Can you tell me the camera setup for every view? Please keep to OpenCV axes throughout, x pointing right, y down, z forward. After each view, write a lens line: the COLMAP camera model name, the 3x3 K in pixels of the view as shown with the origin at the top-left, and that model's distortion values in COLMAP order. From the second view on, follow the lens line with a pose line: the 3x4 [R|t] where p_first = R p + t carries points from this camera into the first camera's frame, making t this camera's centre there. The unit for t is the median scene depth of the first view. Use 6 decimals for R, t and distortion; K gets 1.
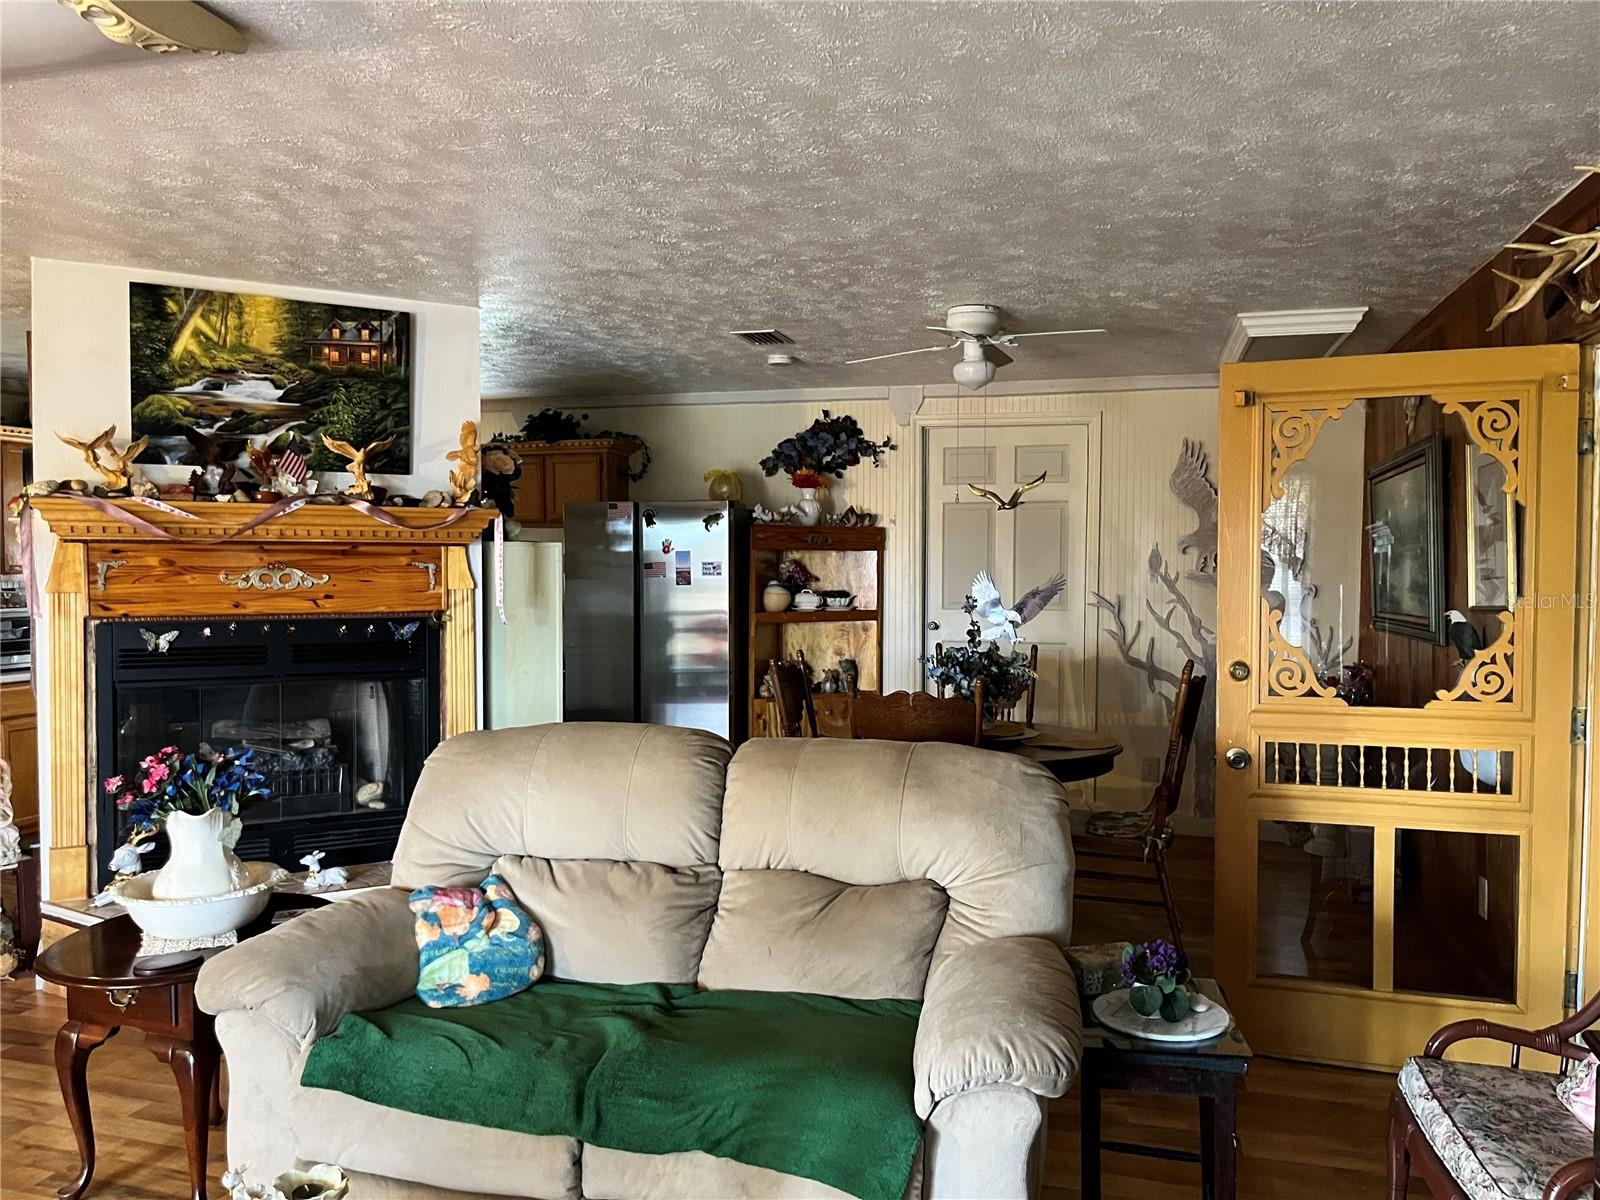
lens RADIAL K [[1215.6, 0, 802.8], [0, 1215.6, 612.9], [0, 0, 1]] dist [0.060166, -0.083035]
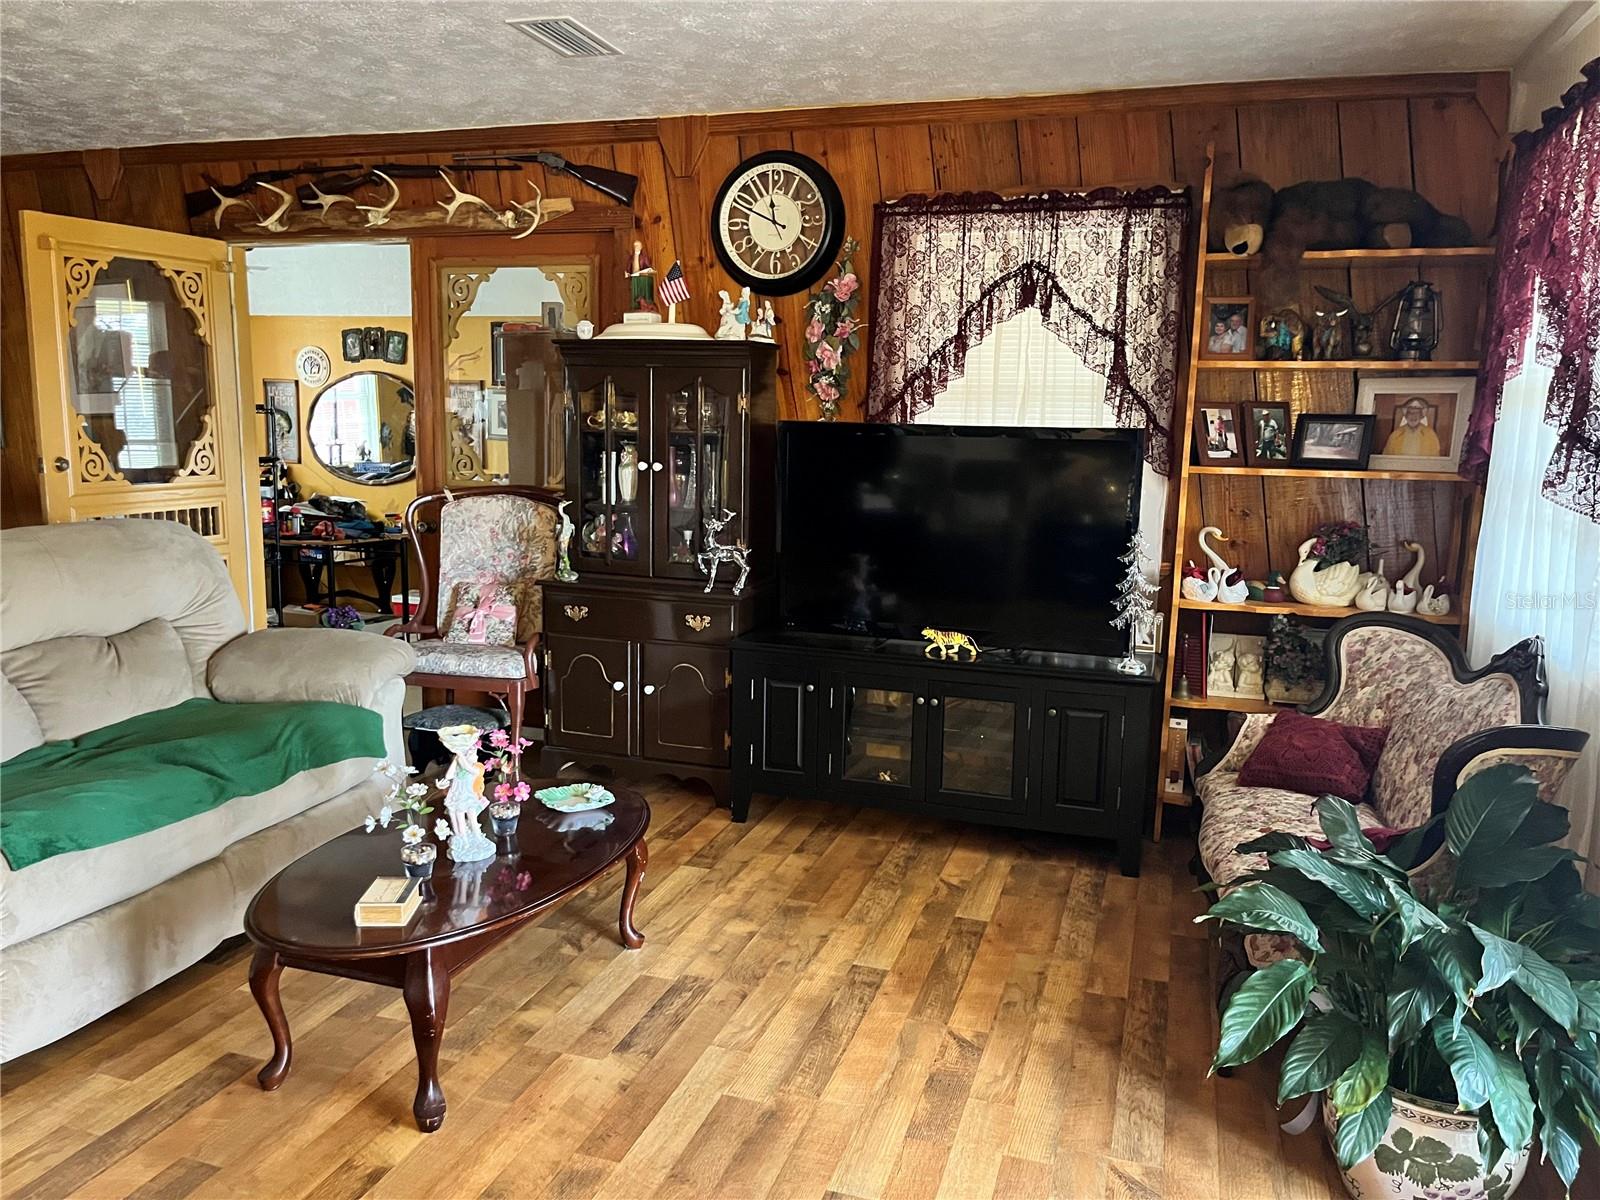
lens RADIAL K [[1215.6, 0, 800.2], [0, 1215.6, 602.1], [0, 0, 1]] dist [0.060166, -0.083035]
pose [[0.043067, -0.153460, 0.987216, -0.827614], [0.023217, 0.988020, 0.152572, 0.011504], [-0.998802, 0.016350, 0.046114, 0.174889]]
